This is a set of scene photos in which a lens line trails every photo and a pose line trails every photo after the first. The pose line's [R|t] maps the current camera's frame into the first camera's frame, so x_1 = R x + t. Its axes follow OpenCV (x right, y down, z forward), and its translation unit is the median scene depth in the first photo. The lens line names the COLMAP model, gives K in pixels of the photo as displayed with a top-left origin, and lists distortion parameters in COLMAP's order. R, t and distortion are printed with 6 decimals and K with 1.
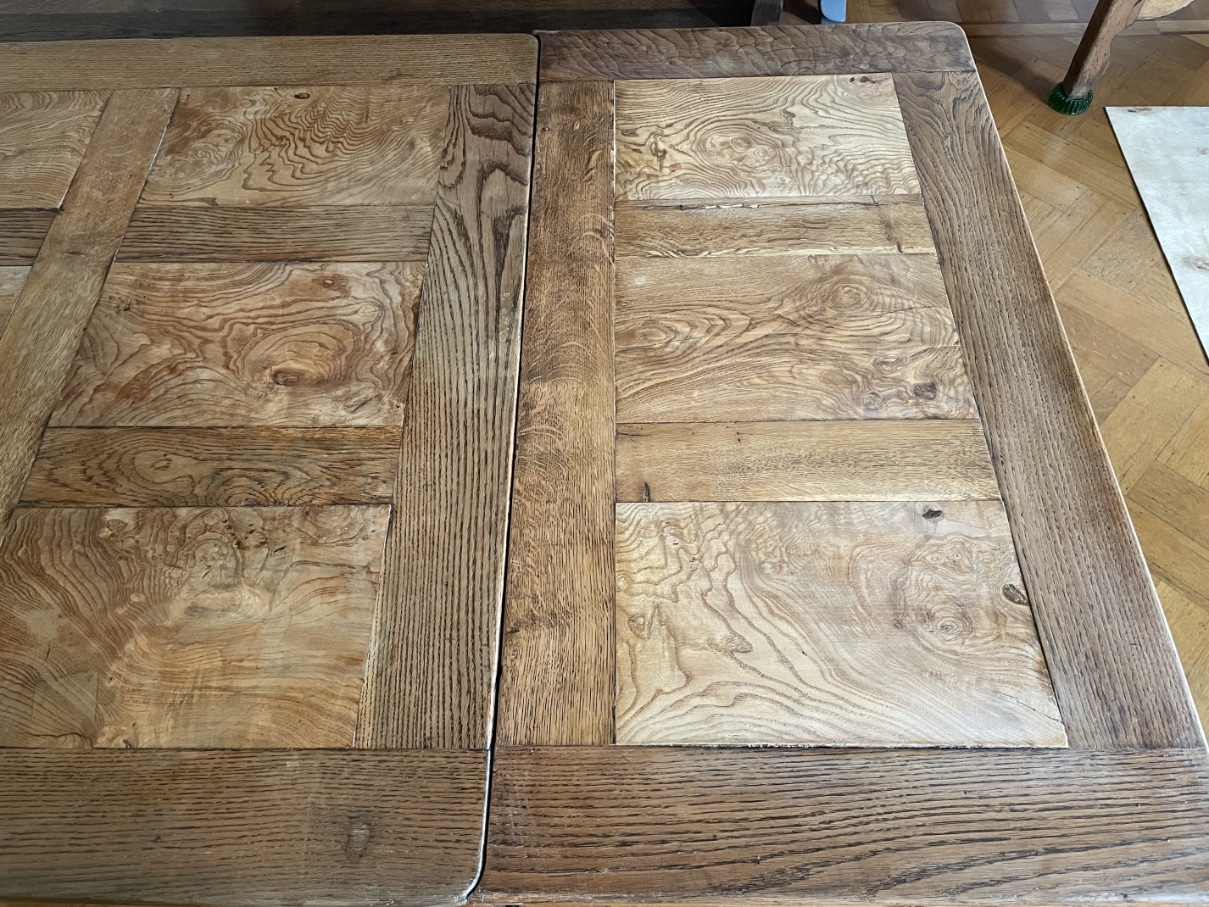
lens RADIAL K [[931.6, 0, 603.4], [0, 931.6, 432.0], [0, 0, 1]] dist [0.087971, -0.131831]
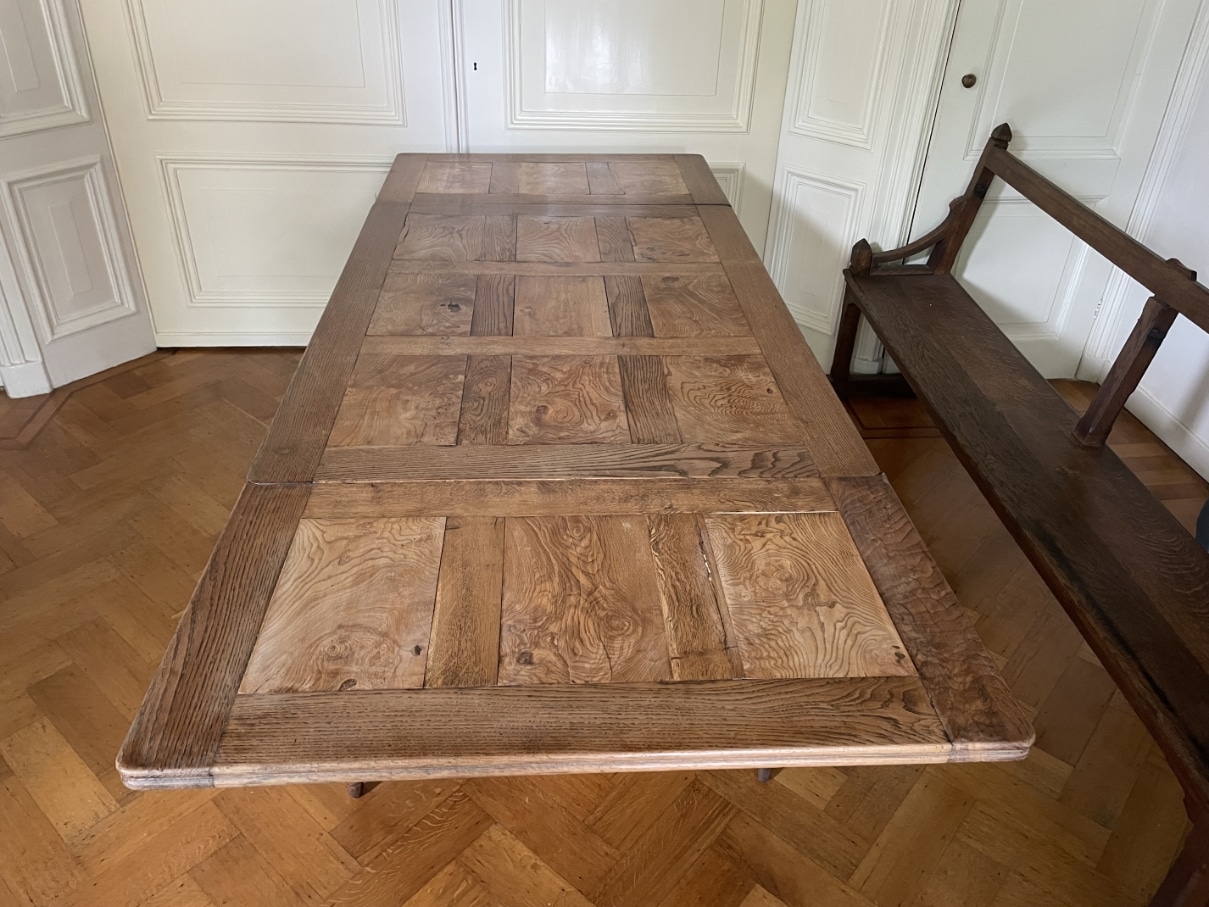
lens RADIAL K [[931.6, 0, 601.0], [0, 931.6, 446.2], [0, 0, 1]] dist [0.087971, -0.131831]
pose [[0.066138, 0.550687, -0.832088, 1.229204], [-0.849033, 0.469142, 0.243000, -0.567044], [0.524184, 0.690398, 0.498579, 0.203727]]
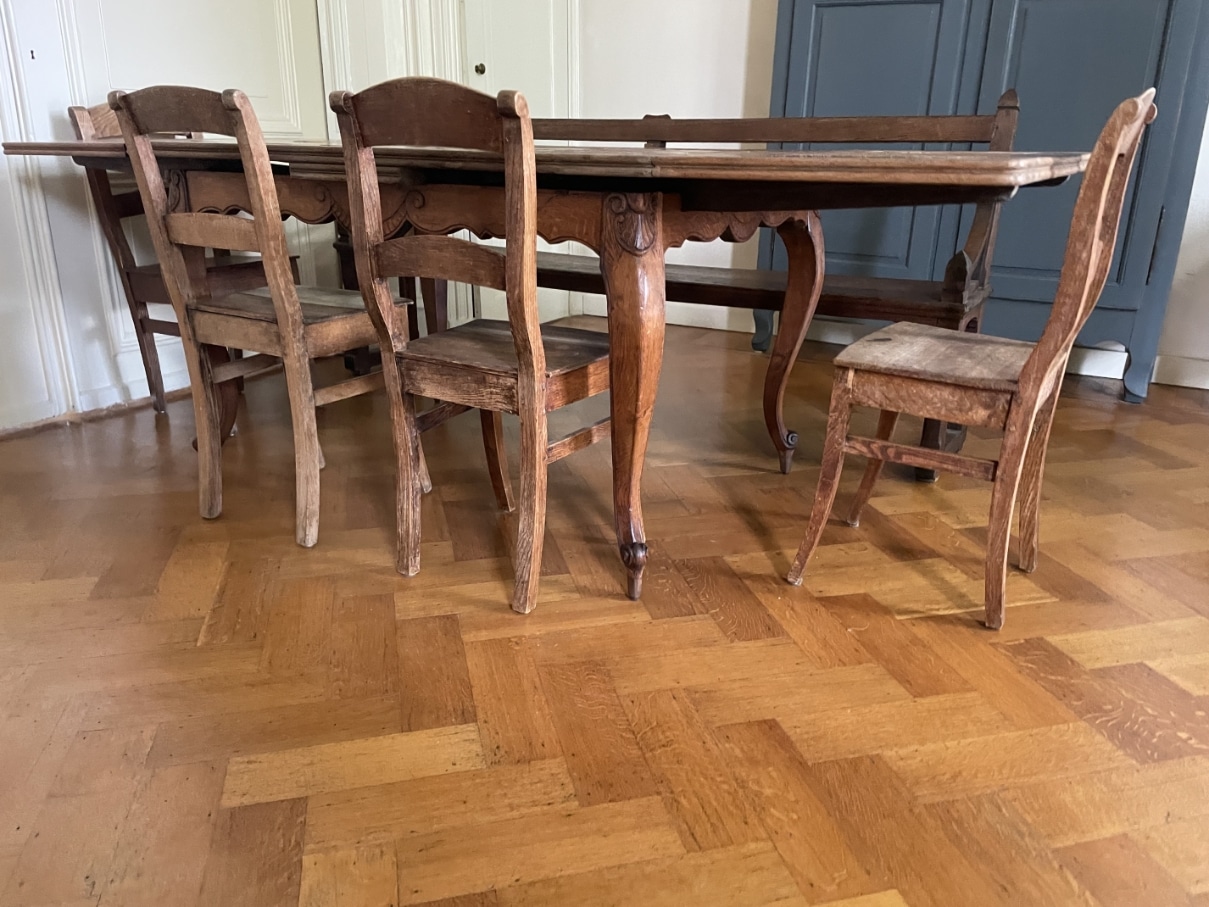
lens RADIAL K [[931.6, 0, 622.9], [0, 931.6, 460.3], [0, 0, 1]] dist [0.087971, -0.131831]
pose [[0.862695, 0.192514, -0.467650, 0.729908], [-0.437153, 0.748808, -0.498181, 1.574444], [0.254273, 0.634212, 0.730151, -0.139045]]
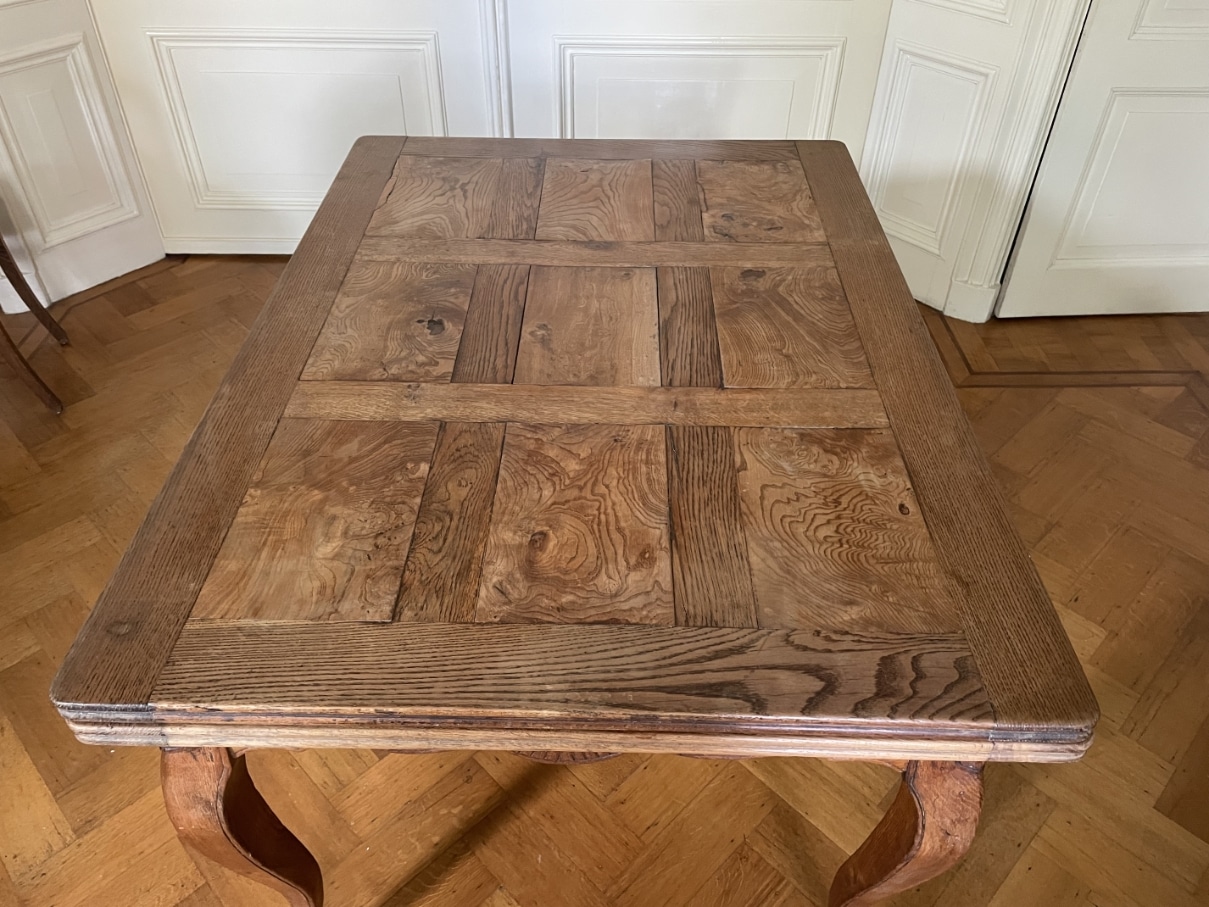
lens RADIAL K [[931.6, 0, 598.2], [0, 931.6, 443.4], [0, 0, 1]] dist [0.087971, -0.131831]
pose [[-0.016193, 0.658488, -0.752417, 0.458424], [-0.835514, 0.404448, 0.371939, -0.604147], [0.549231, 0.634677, 0.543627, 0.333565]]
